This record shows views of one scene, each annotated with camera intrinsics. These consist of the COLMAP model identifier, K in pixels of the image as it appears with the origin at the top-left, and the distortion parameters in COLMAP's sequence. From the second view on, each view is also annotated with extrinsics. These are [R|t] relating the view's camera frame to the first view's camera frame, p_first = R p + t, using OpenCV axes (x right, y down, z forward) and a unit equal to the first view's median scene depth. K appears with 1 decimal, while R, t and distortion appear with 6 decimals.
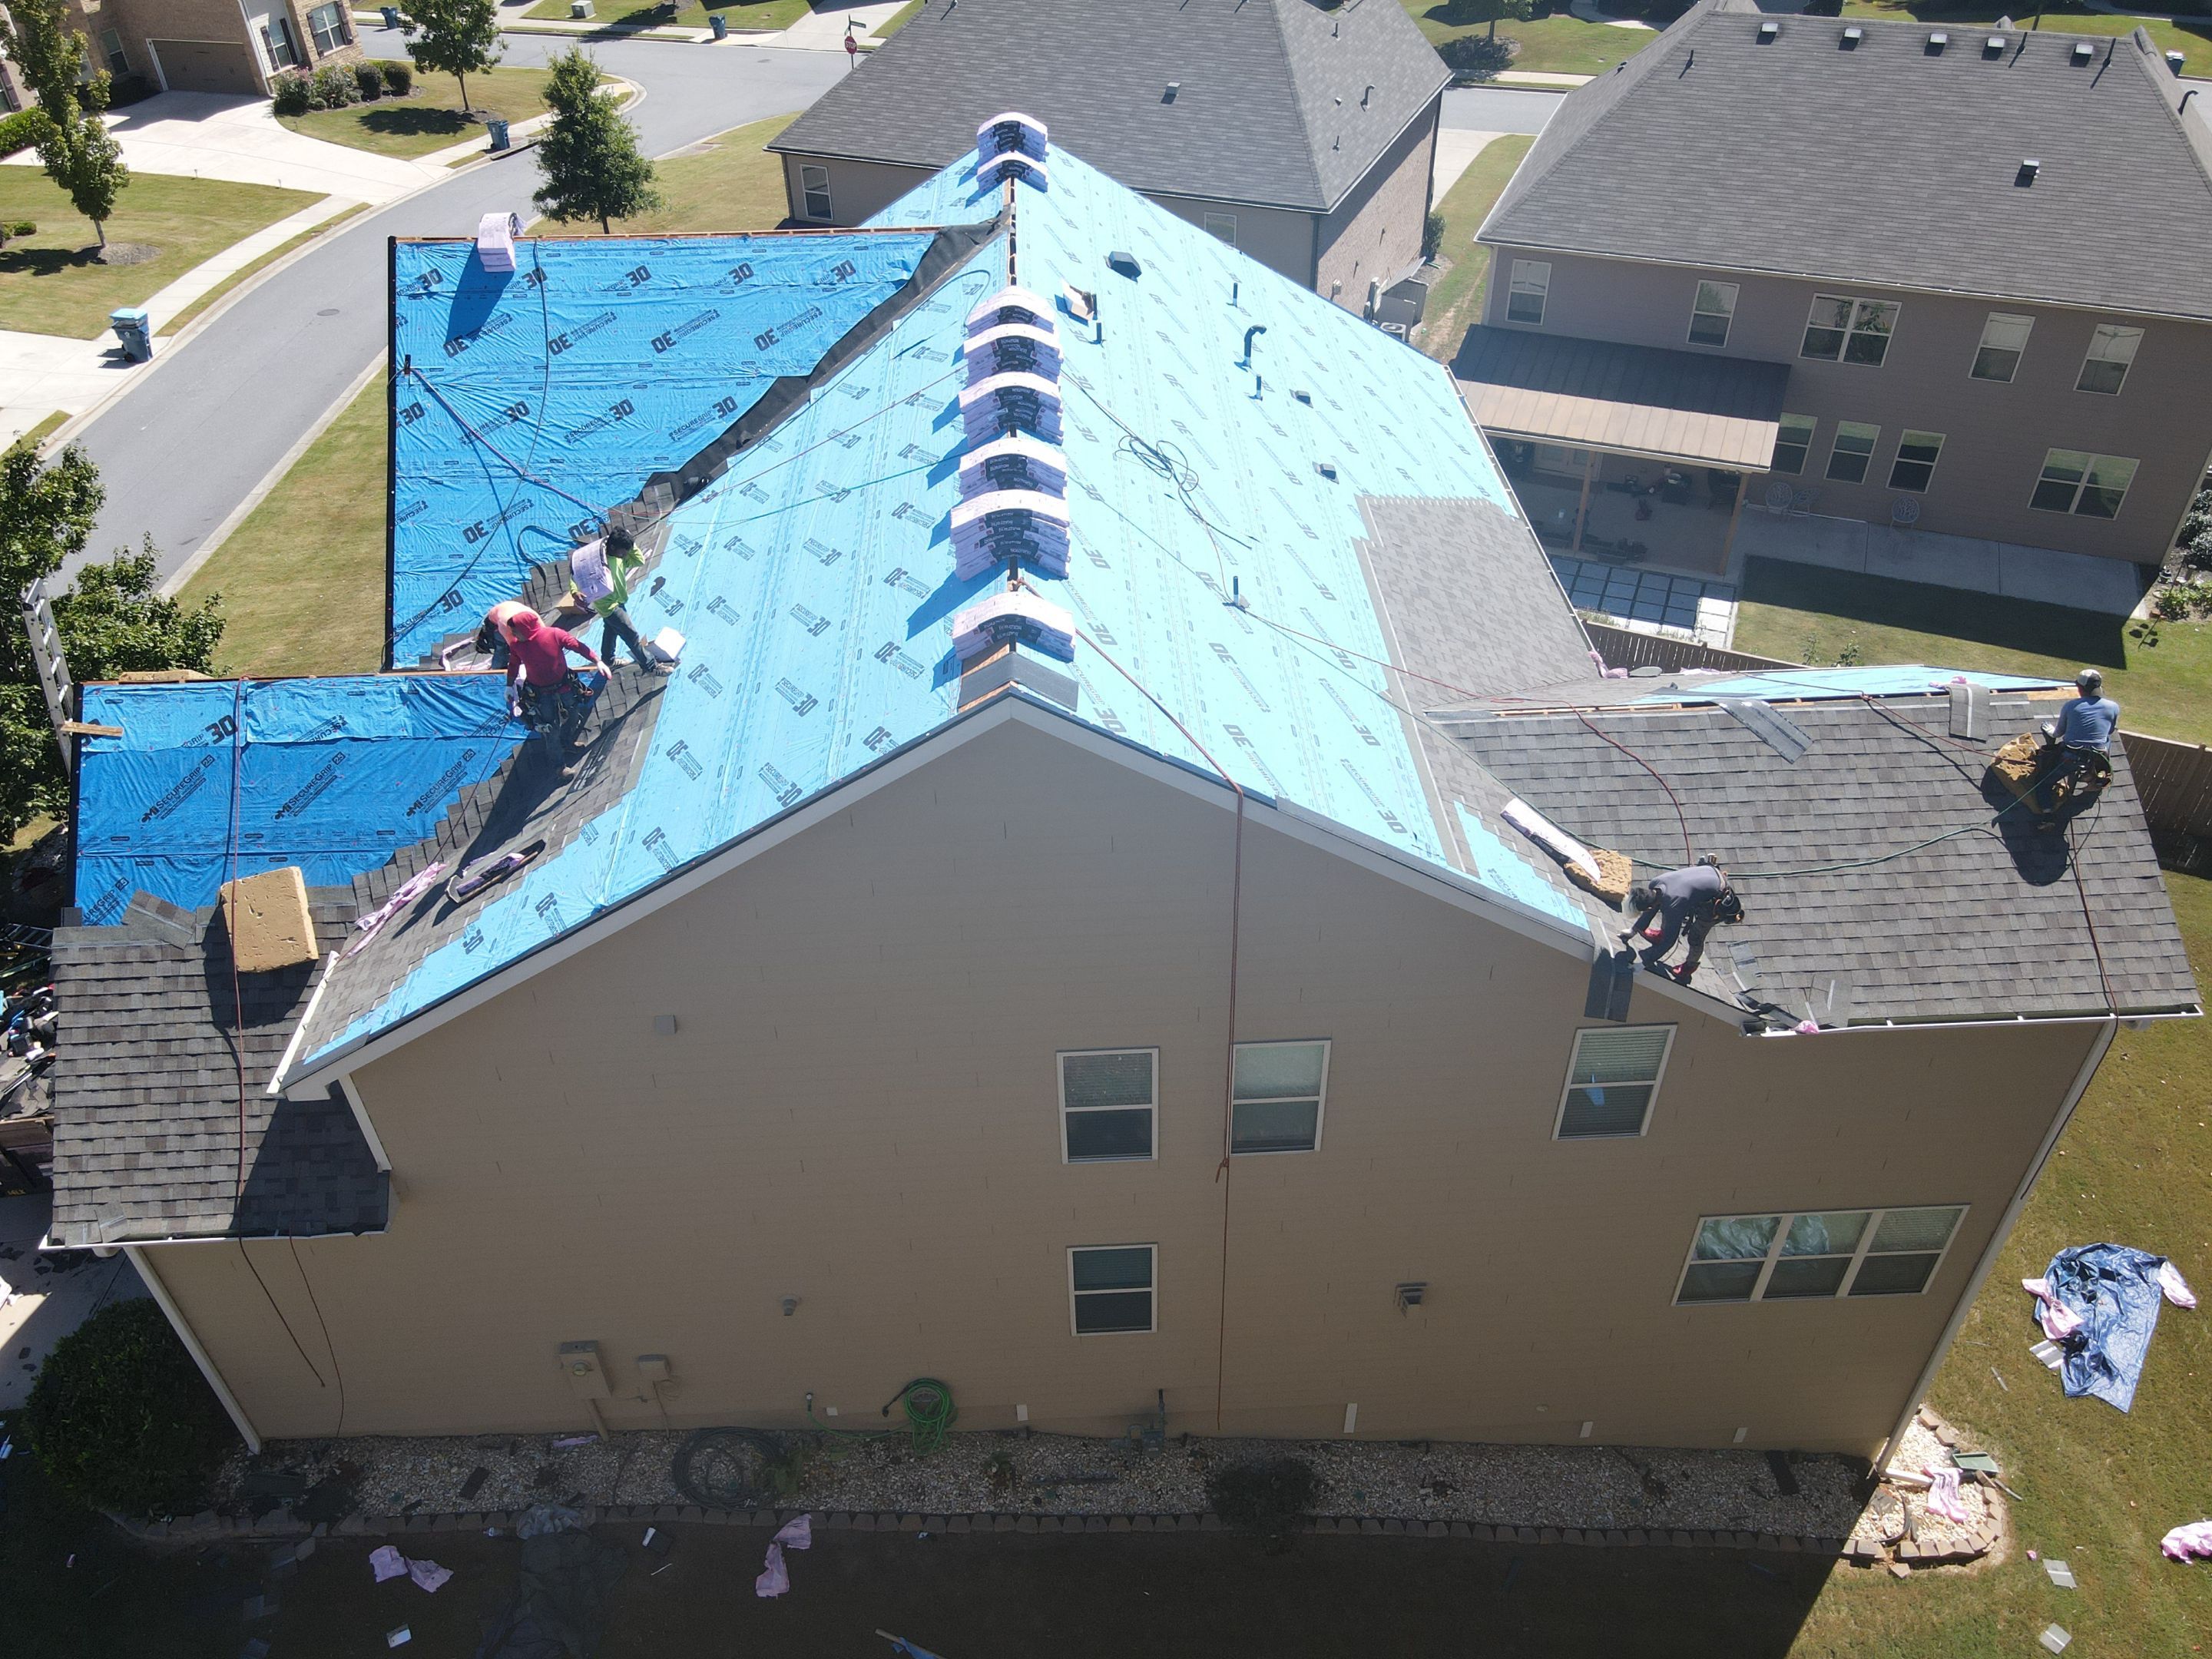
lens RADIAL K [[1628.9, 0, 1102.1], [0, 1628.9, 825.4], [0, 0, 1]] dist [-0.009580, 0.003226]
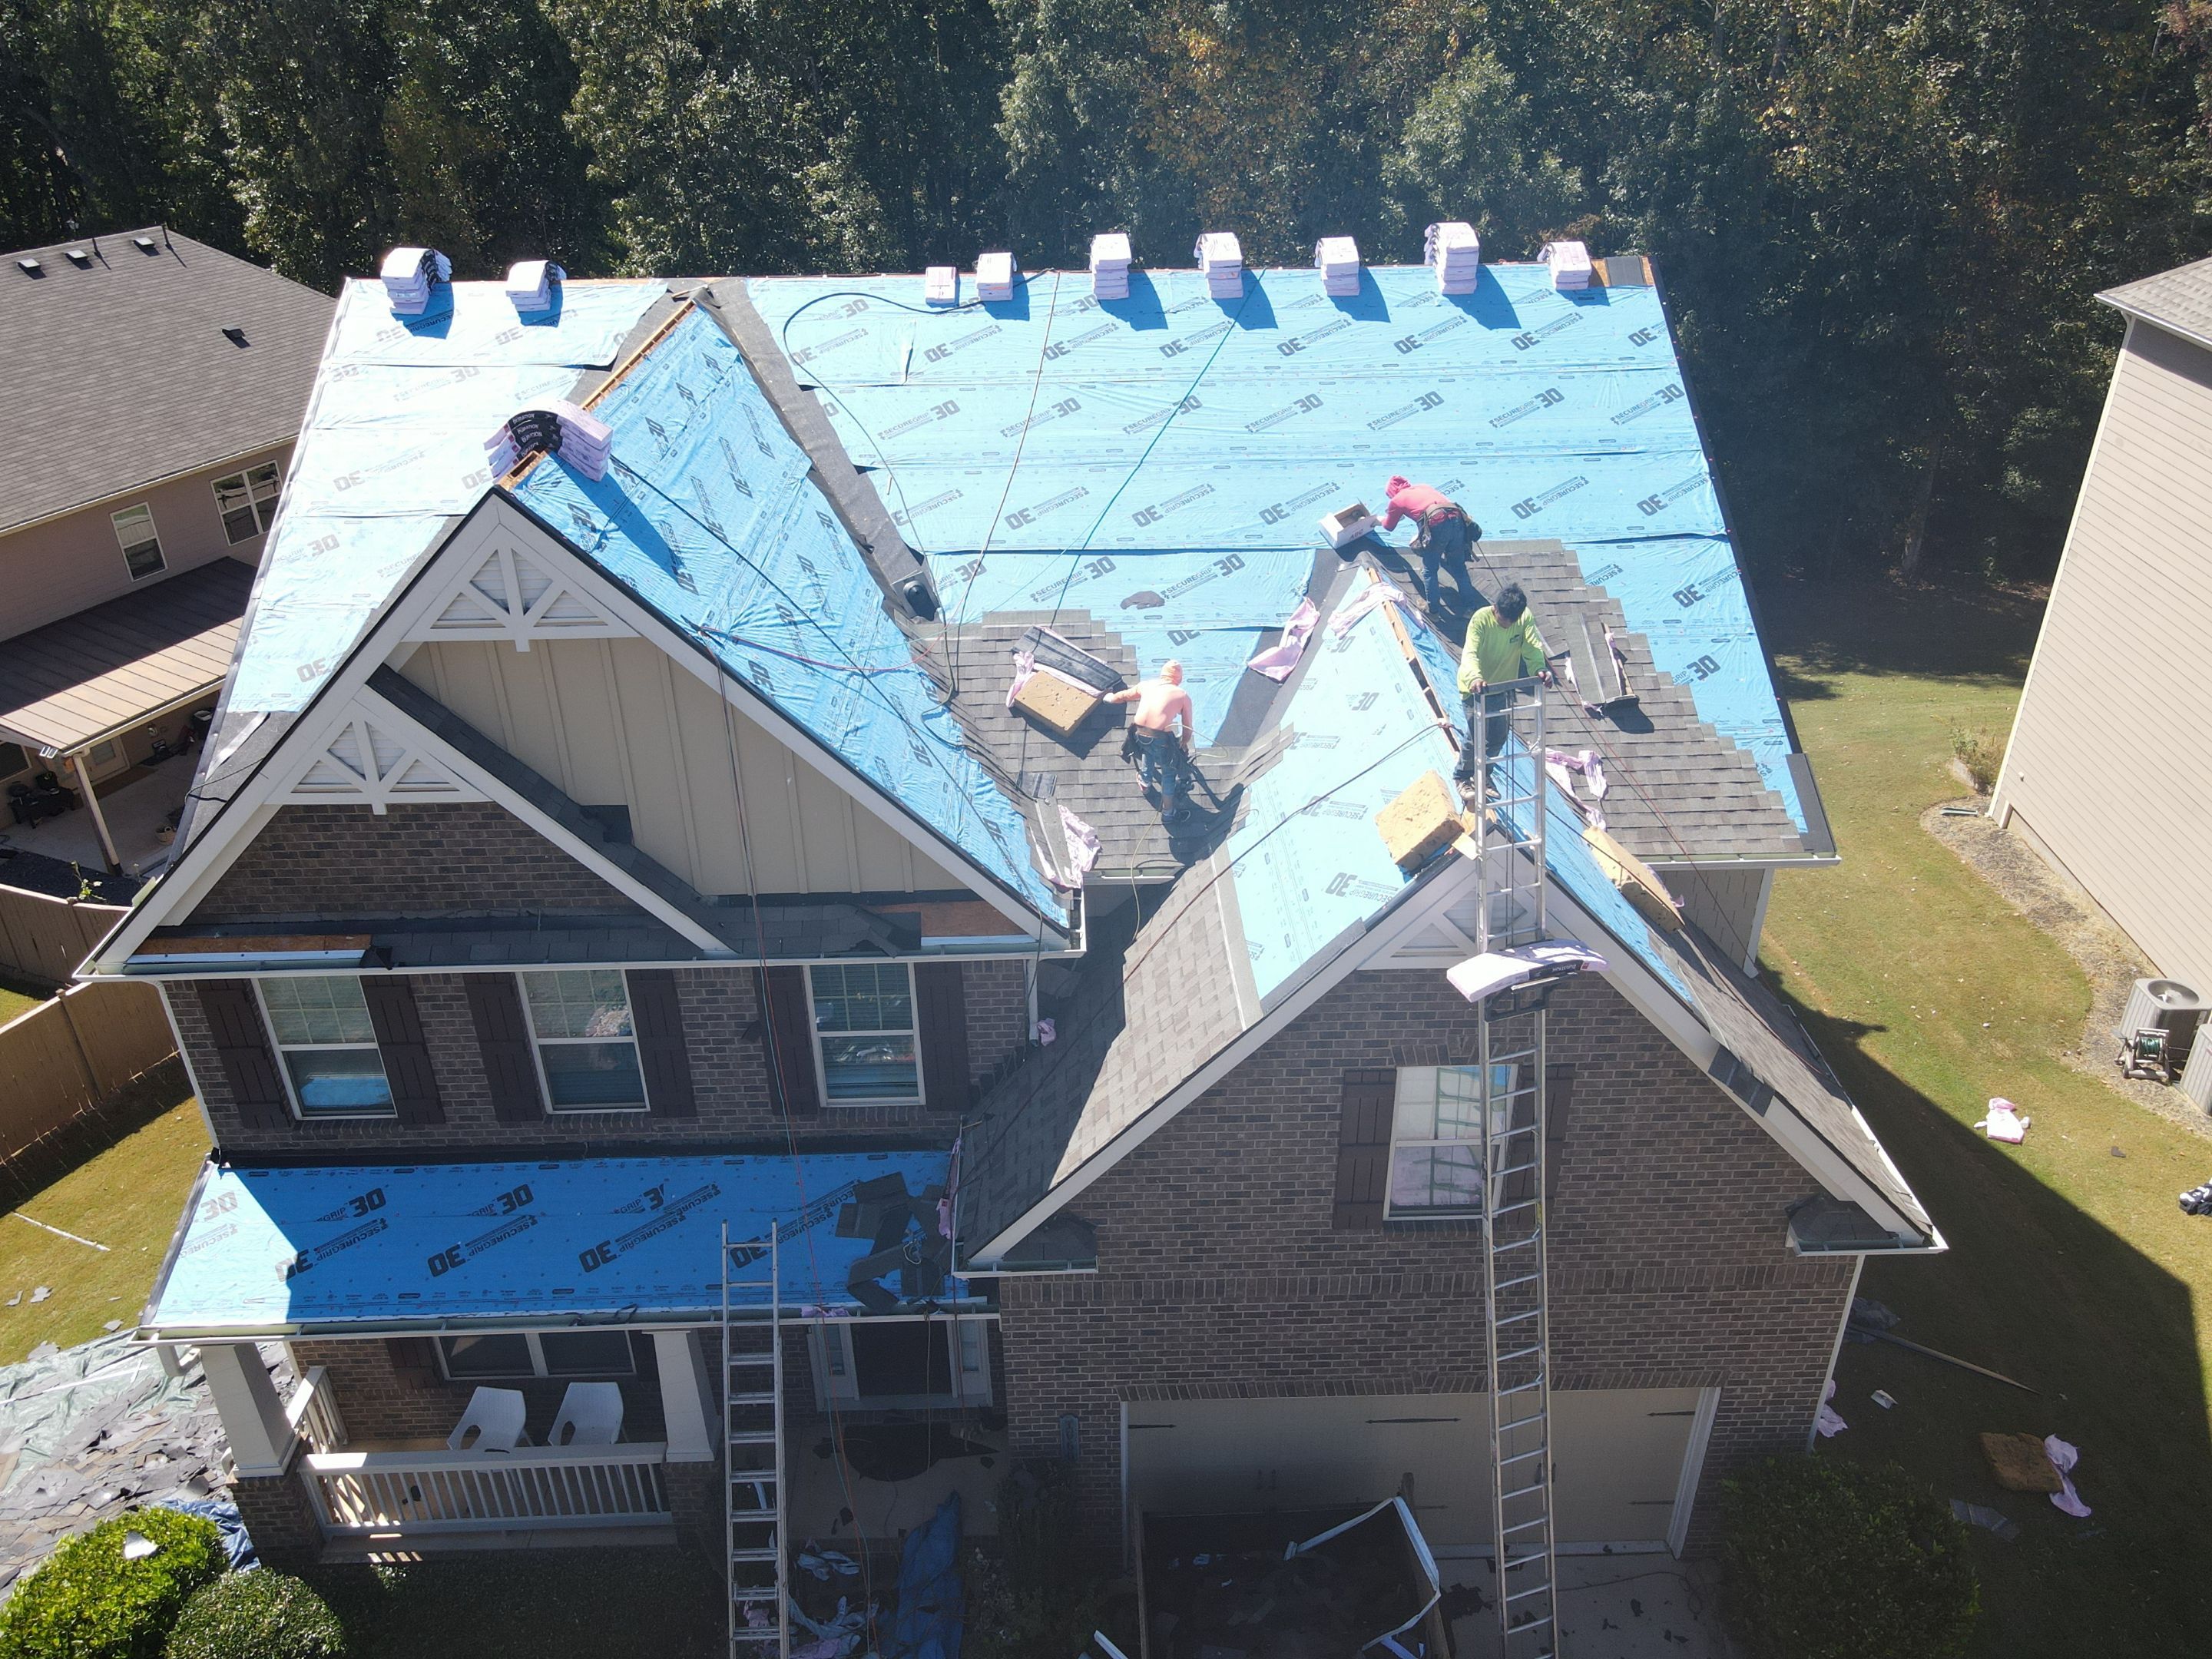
lens RADIAL K [[1624.0, 0, 1101.1], [0, 1624.0, 820.3], [0, 0, 1]] dist [0.002151, 0.003243]
pose [[0.020872, -0.469961, 0.882440, -0.988638], [0.641356, 0.683385, 0.348780, -0.345932], [-0.766960, 0.558679, 0.315676, 0.727545]]
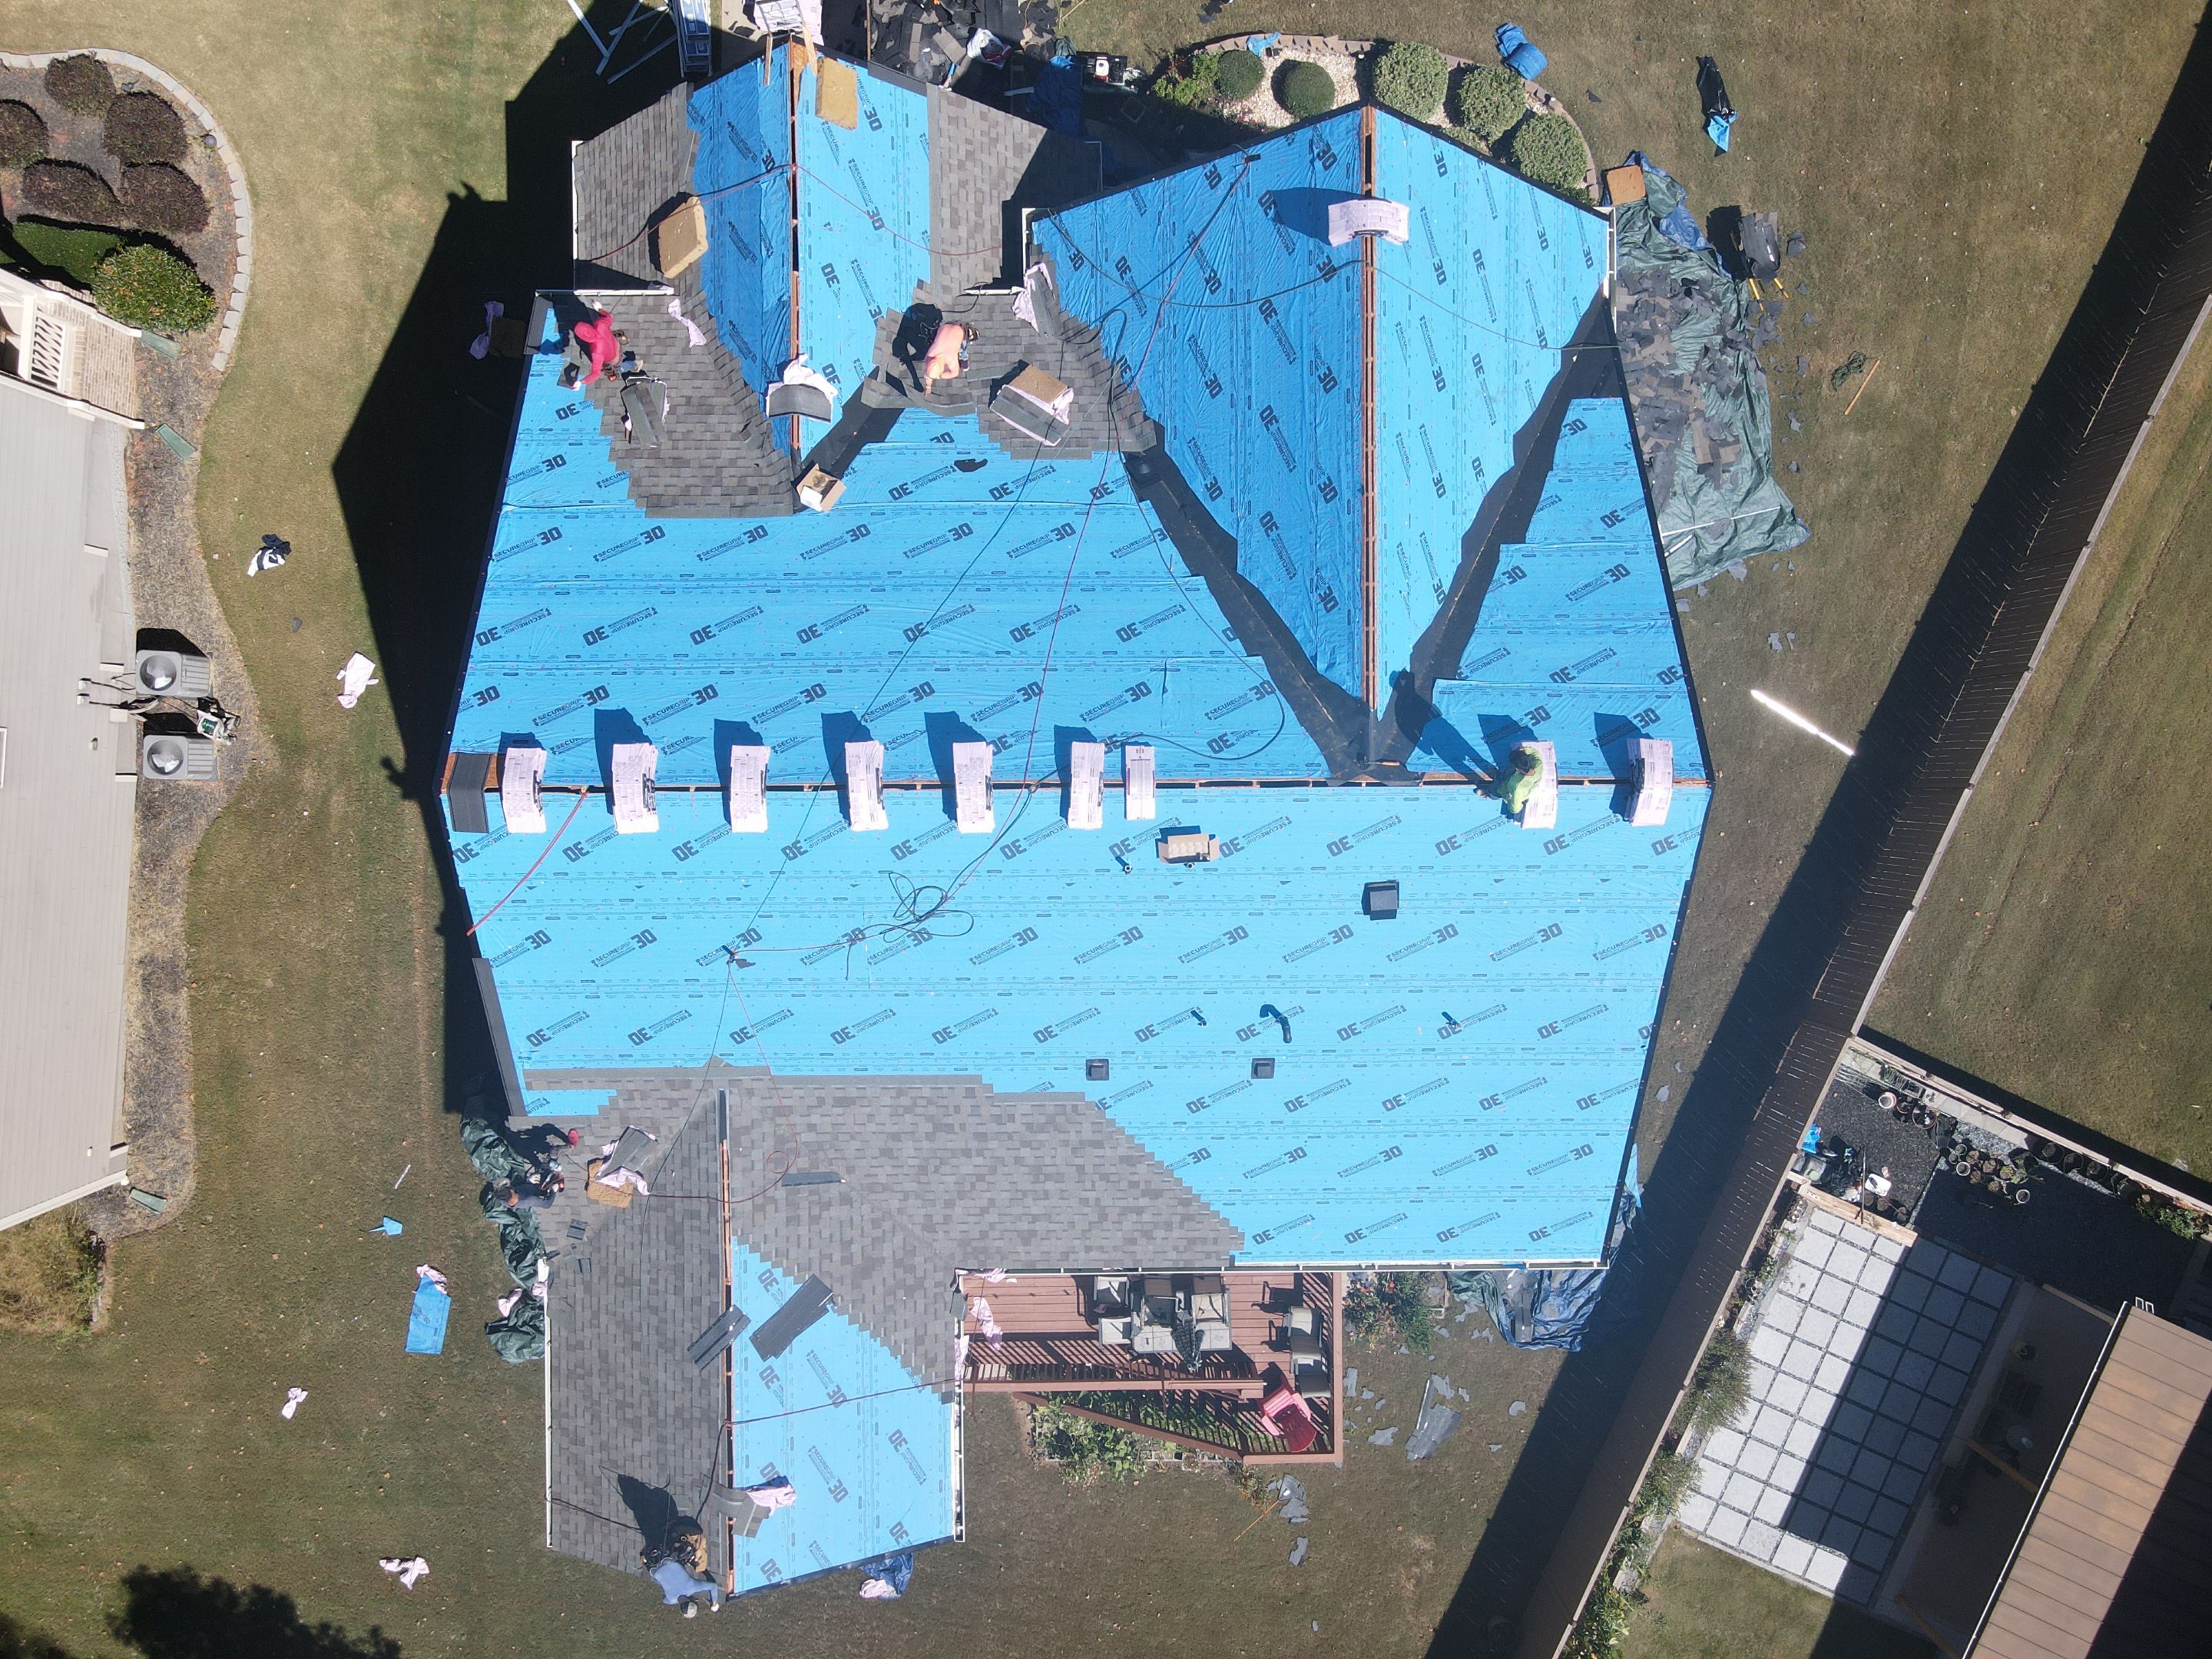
lens RADIAL K [[1628.9, 0, 1102.1], [0, 1628.9, 825.4], [0, 0, 1]] dist [-0.009580, 0.003226]
pose [[-0.038821, 0.998388, 0.041397, -0.063351], [-0.639375, -0.056656, 0.766805, -0.991482], [0.767914, 0.003300, 0.640544, 0.302913]]
